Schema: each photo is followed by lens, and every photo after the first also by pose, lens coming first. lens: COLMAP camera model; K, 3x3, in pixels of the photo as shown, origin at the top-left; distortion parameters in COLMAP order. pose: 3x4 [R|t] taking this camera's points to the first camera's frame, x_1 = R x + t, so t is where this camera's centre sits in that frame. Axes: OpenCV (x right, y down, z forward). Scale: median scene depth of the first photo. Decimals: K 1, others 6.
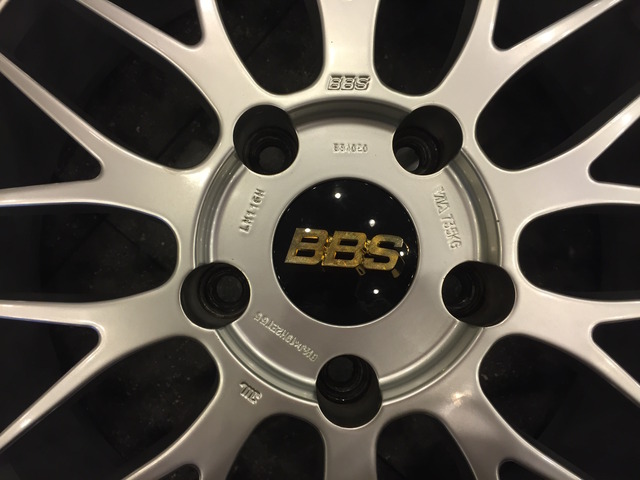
lens RADIAL K [[745.5, 0, 320.0], [0, 745.5, 240.0], [0, 0, 1]] dist [-0.002476, -0.001756]
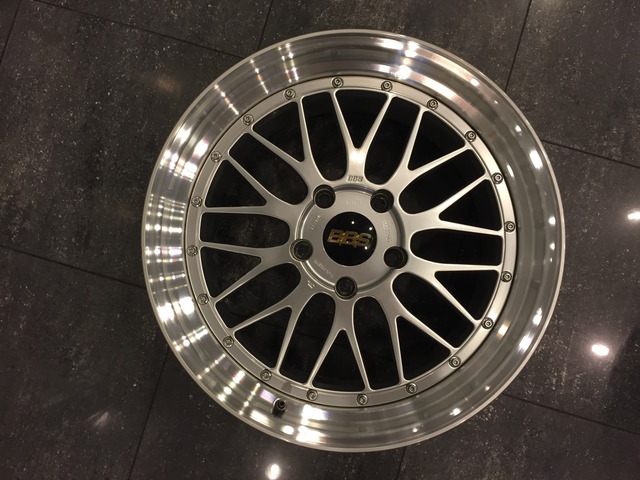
lens RADIAL K [[745.5, 0, 320.0], [0, 745.5, 240.0], [0, 0, 1]] dist [-0.002476, -0.001756]
pose [[0.994941, 0.080887, -0.059580, 0.091763], [-0.081913, 0.996527, -0.014984, 0.072442], [0.058161, 0.019788, 0.998111, -1.794393]]
